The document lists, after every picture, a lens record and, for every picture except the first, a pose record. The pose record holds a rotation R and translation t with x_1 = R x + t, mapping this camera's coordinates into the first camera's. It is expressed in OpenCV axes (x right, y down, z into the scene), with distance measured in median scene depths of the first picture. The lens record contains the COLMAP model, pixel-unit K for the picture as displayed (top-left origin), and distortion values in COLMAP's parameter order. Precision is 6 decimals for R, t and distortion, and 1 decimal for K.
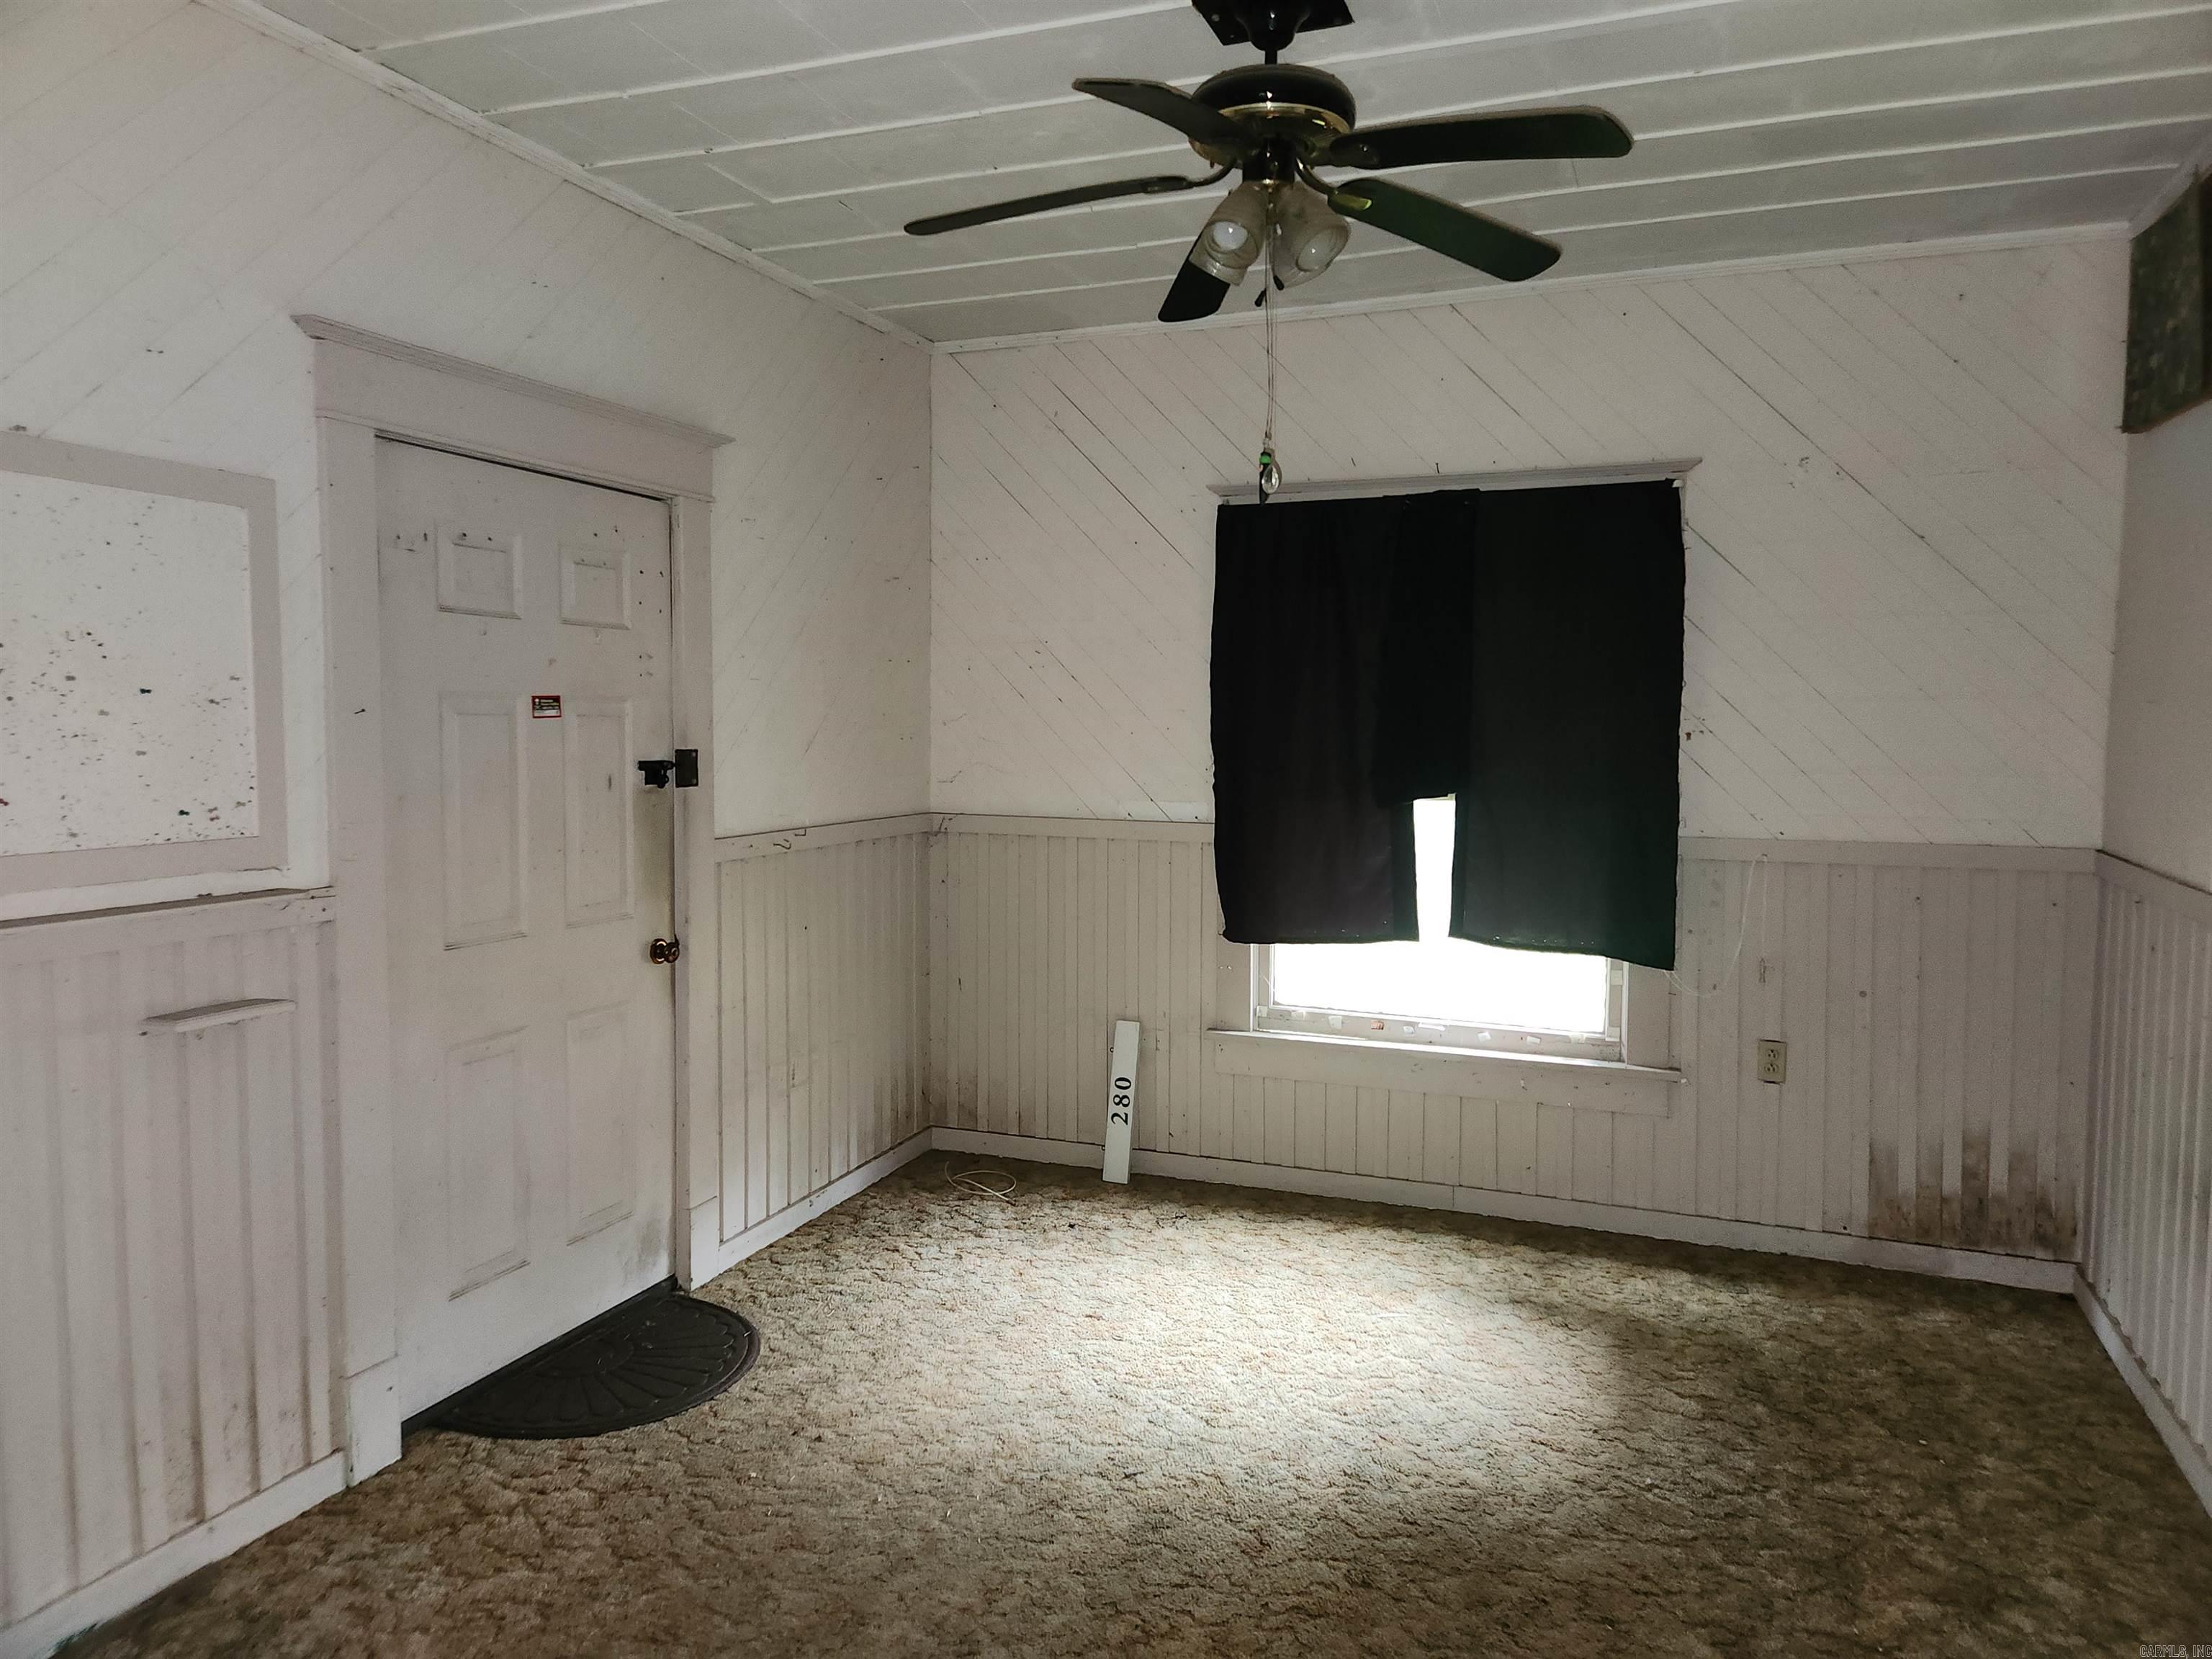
lens RADIAL K [[1515.1, 0, 1112.8], [0, 1515.1, 835.0], [0, 0, 1]] dist [0.087367, -0.109542]
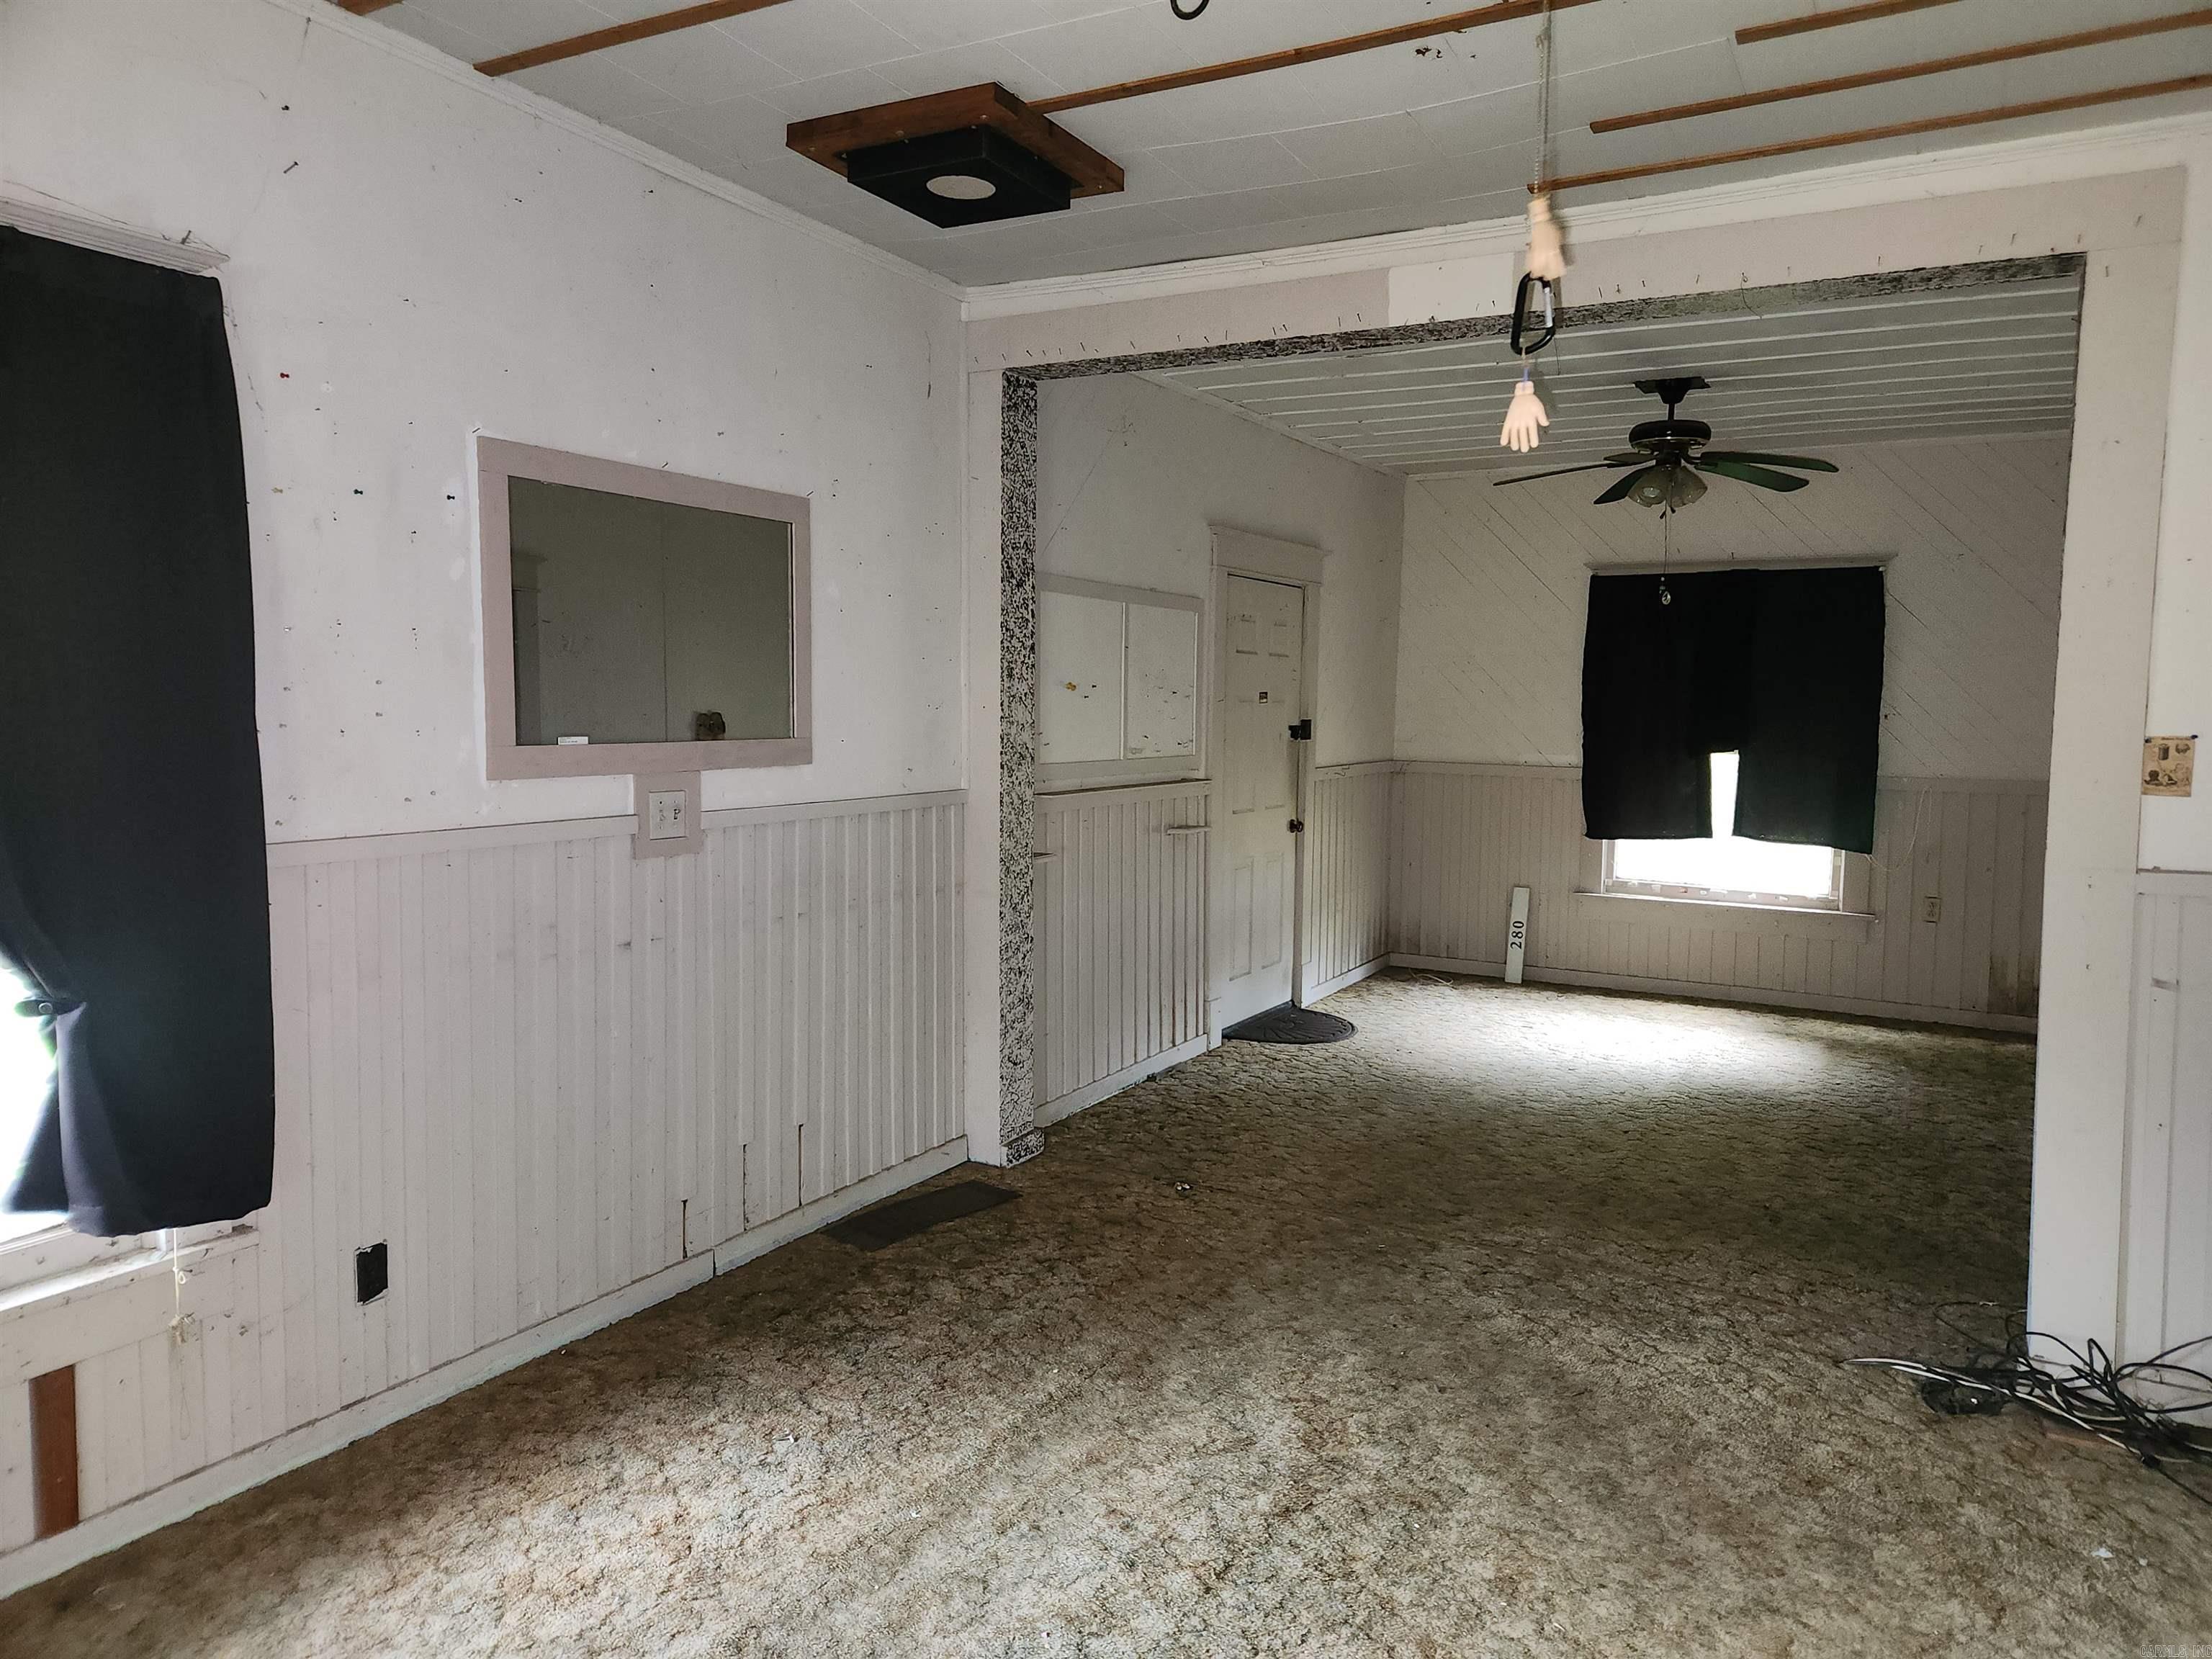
lens RADIAL K [[1515.1, 0, 1112.8], [0, 1515.1, 835.0], [0, 0, 1]] dist [0.087367, -0.109542]
pose [[0.989689, 0.020919, -0.141699, -0.217360], [-0.018913, 0.999701, 0.015490, 0.053861], [0.141980, -0.012651, 0.989789, -0.775938]]
